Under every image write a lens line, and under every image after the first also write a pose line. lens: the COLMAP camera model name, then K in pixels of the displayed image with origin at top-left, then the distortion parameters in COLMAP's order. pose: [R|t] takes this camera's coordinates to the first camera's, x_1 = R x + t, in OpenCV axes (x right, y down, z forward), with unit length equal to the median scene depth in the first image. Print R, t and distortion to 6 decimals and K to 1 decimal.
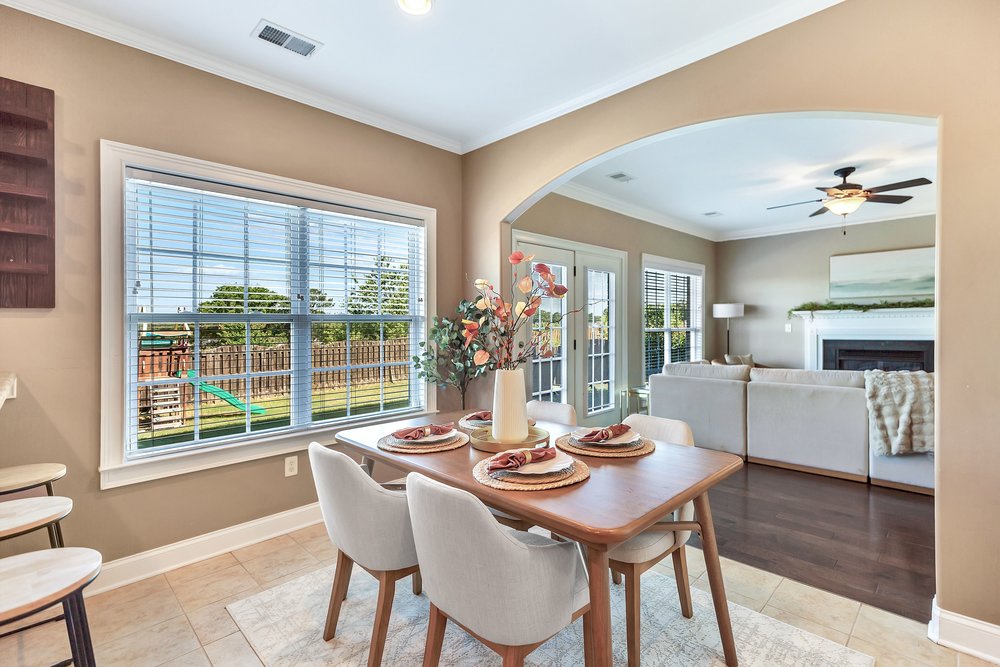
lens RADIAL K [[456.8, 0, 504.2], [0, 456.8, 327.8], [0, 0, 1]] dist [0.004399, 0.000294]
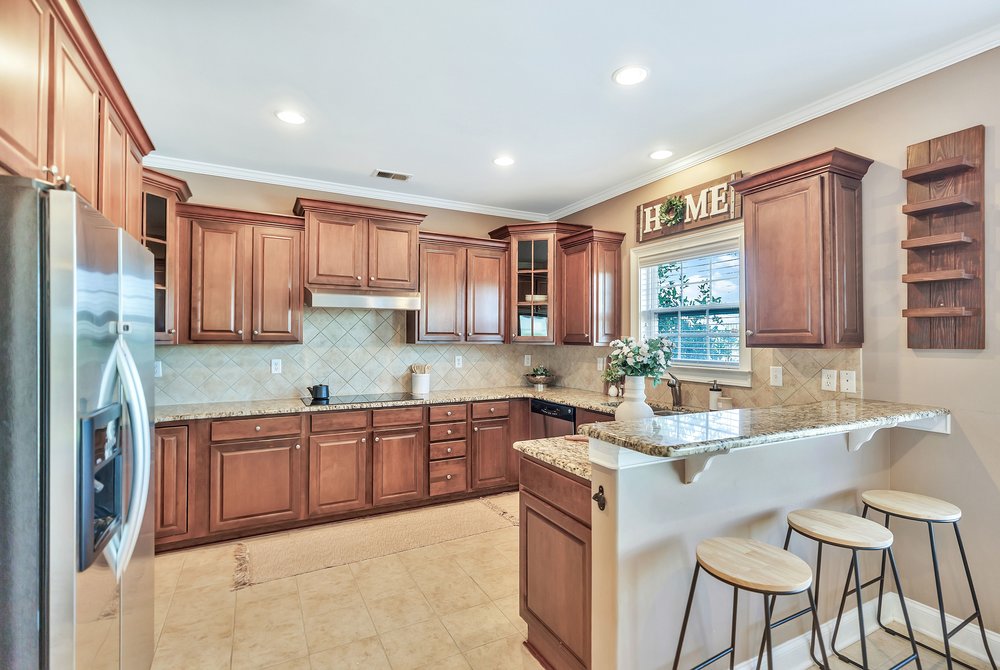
lens RADIAL K [[470.1, 0, 502.8], [0, 470.1, 333.9], [0, 0, 1]] dist [0.002550, 0.000234]
pose [[-0.288791, 0.002457, -0.957389, 0.122688], [-0.003025, 0.999989, 0.003478, -0.035649], [0.957387, 0.003900, -0.288781, 0.150542]]
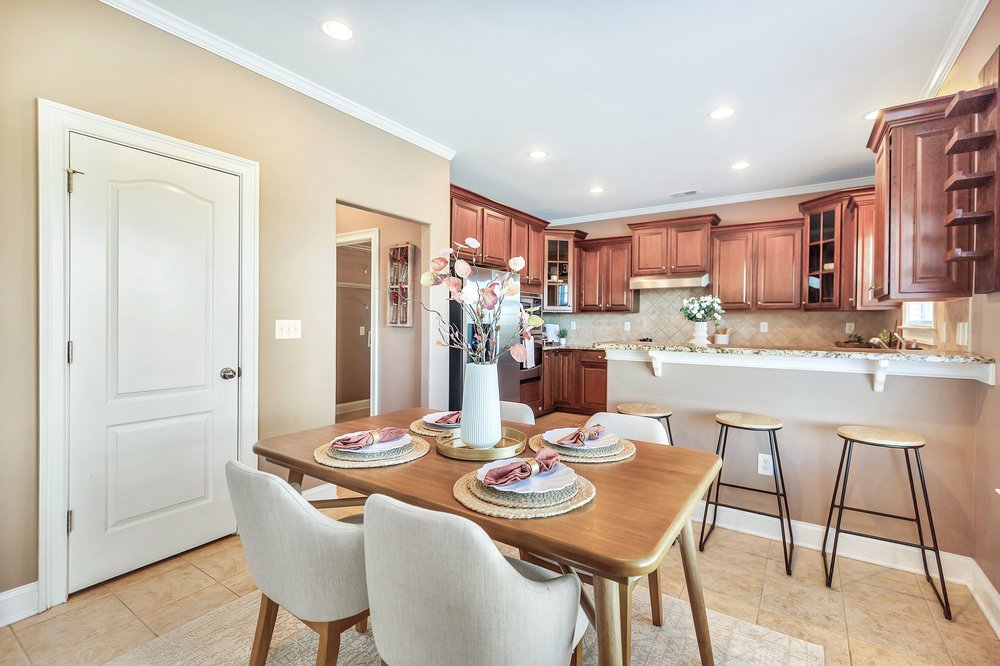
lens RADIAL K [[447.7, 0, 498.8], [0, 447.7, 330.4], [0, 0, 1]] dist [0.003985, 0.000417]
pose [[-0.981340, 0.013801, -0.191786, 0.064602], [0.008679, 0.999584, 0.027518, 0.000007], [0.192086, 0.025340, -0.981051, 0.775290]]
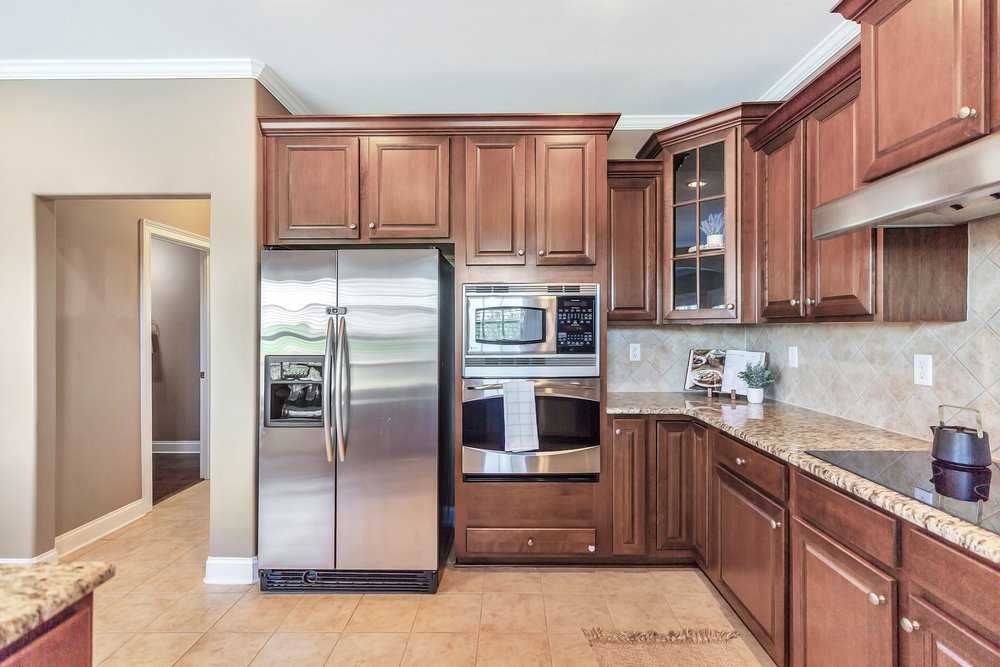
lens RADIAL K [[456.8, 0, 504.2], [0, 456.8, 327.8], [0, 0, 1]] dist [0.004399, 0.000294]
pose [[-0.702253, 0.017764, 0.711706, -0.614560], [0.018564, 0.999806, -0.006638, -0.011945], [-0.711686, 0.008550, -0.702446, 0.034334]]
